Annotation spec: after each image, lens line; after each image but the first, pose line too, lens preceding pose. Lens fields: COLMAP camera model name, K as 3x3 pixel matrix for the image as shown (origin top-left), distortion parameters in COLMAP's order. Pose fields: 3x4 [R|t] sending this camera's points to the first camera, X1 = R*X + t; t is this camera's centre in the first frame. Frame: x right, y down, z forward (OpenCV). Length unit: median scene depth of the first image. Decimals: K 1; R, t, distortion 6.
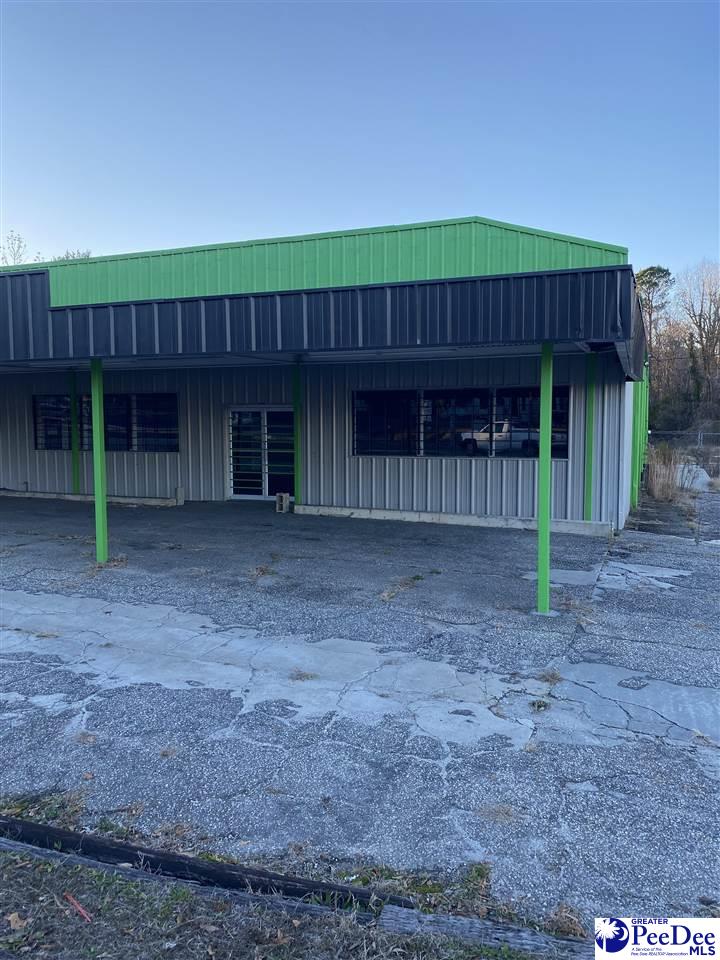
lens RADIAL K [[723.6, 0, 360.0], [0, 723.6, 480.0], [0, 0, 1]] dist [0.057111, -0.075344]
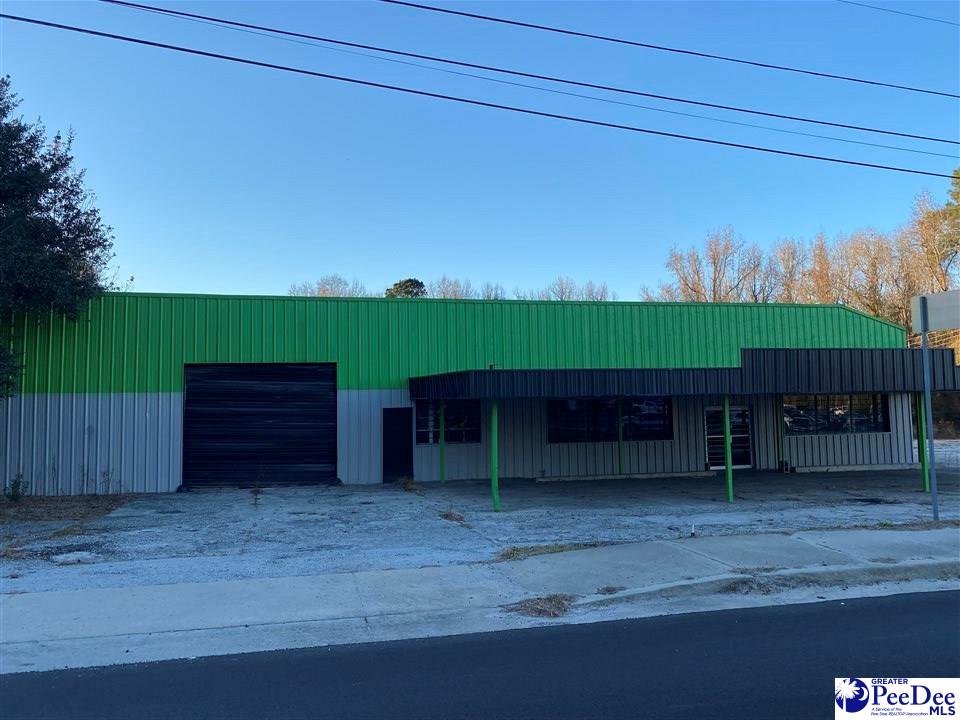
lens RADIAL K [[723.6, 0, 481.4], [0, 723.6, 344.2], [0, 0, 1]] dist [0.057111, -0.075344]
pose [[0.800750, 0.035329, 0.597956, -2.682606], [0.064587, 0.987347, -0.144826, -0.077400], [-0.595506, 0.154590, 0.788336, 0.103933]]
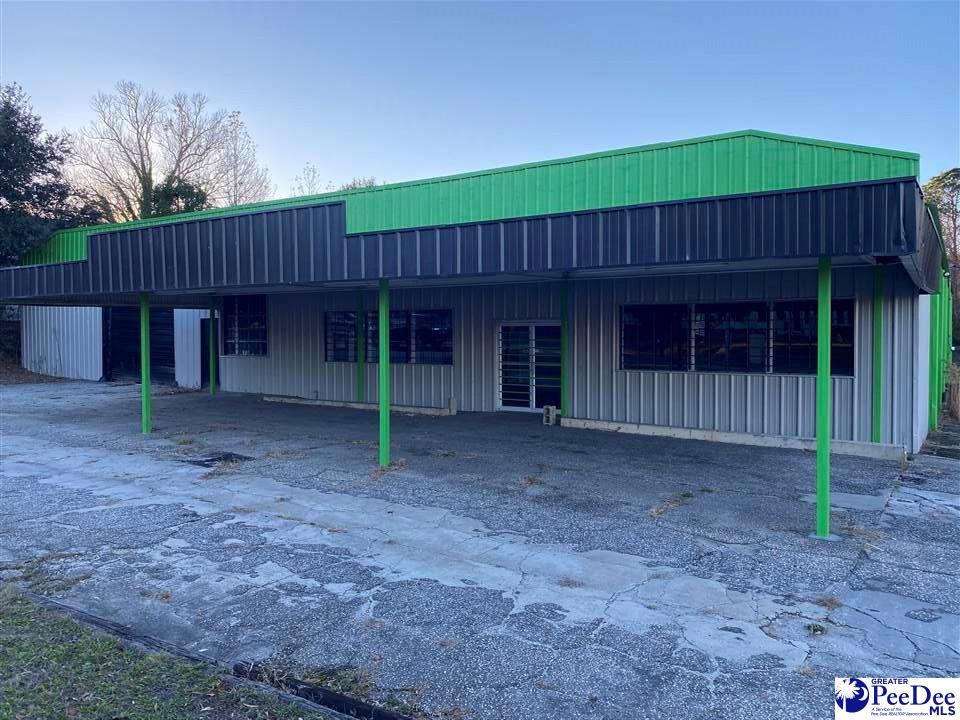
lens RADIAL K [[723.6, 0, 481.4], [0, 723.6, 344.2], [0, 0, 1]] dist [0.057111, -0.075344]
pose [[0.980089, 0.004438, -0.198508, 0.000614], [-0.017931, 0.997644, -0.066223, 0.001195], [0.197747, 0.068464, 0.977859, -0.038255]]
